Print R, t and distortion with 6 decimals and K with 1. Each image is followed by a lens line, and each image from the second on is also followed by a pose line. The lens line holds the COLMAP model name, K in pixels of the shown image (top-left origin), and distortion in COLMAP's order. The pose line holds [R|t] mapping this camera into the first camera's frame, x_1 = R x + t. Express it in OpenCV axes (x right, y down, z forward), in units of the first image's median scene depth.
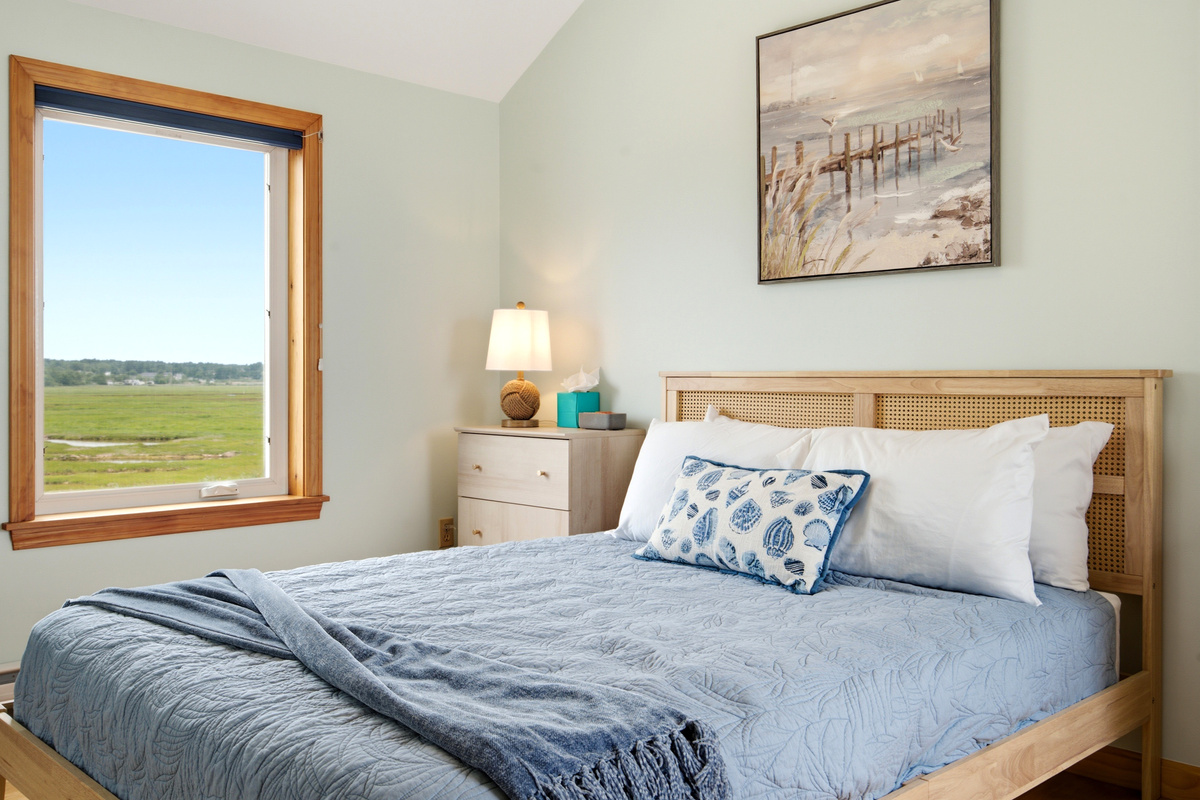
lens RADIAL K [[1058.0, 0, 593.8], [0, 1058.0, 389.0], [0, 0, 1]] dist [-0.000416, -0.004749]
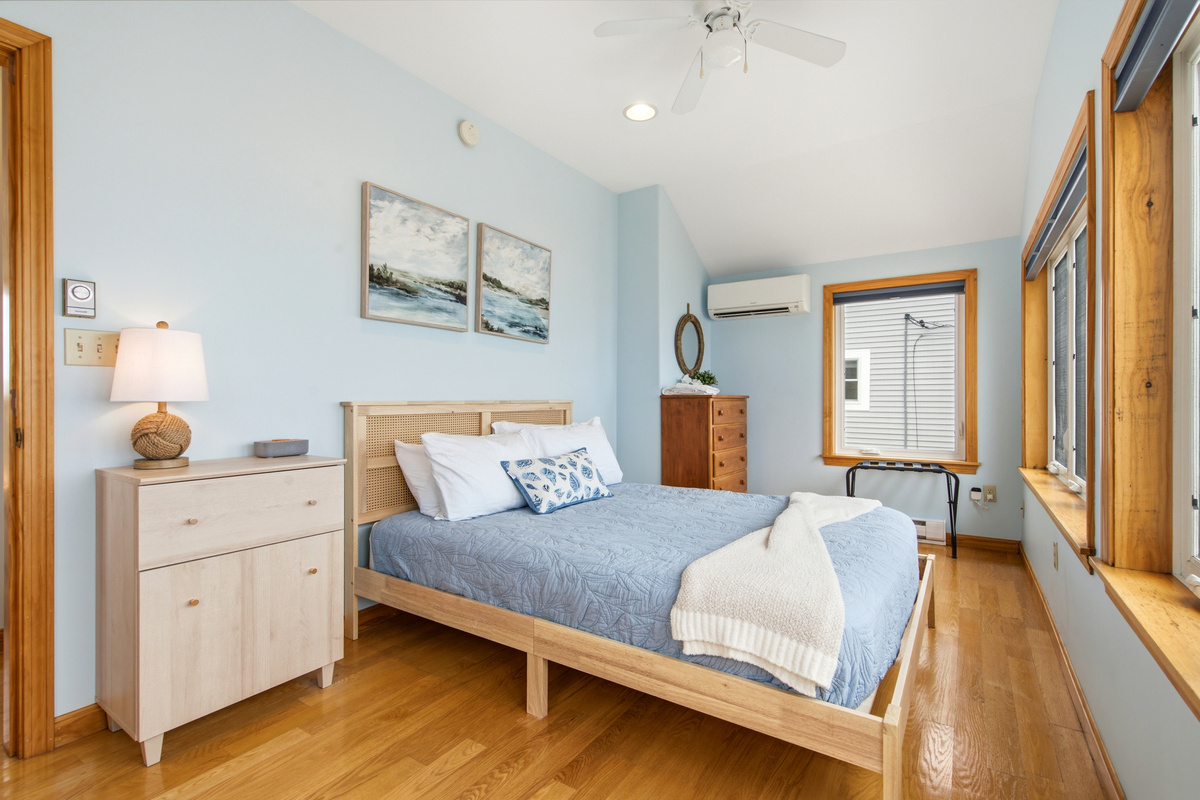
lens RADIAL K [[544.8, 0, 601.2], [0, 544.8, 399.6], [0, 0, 1]] dist [0.002568, -0.002437]
pose [[-0.207261, 0.009473, 0.978240, -0.848618], [0.020791, 0.999770, -0.005276, -0.013278], [-0.978065, 0.019245, -0.207410, 1.122126]]
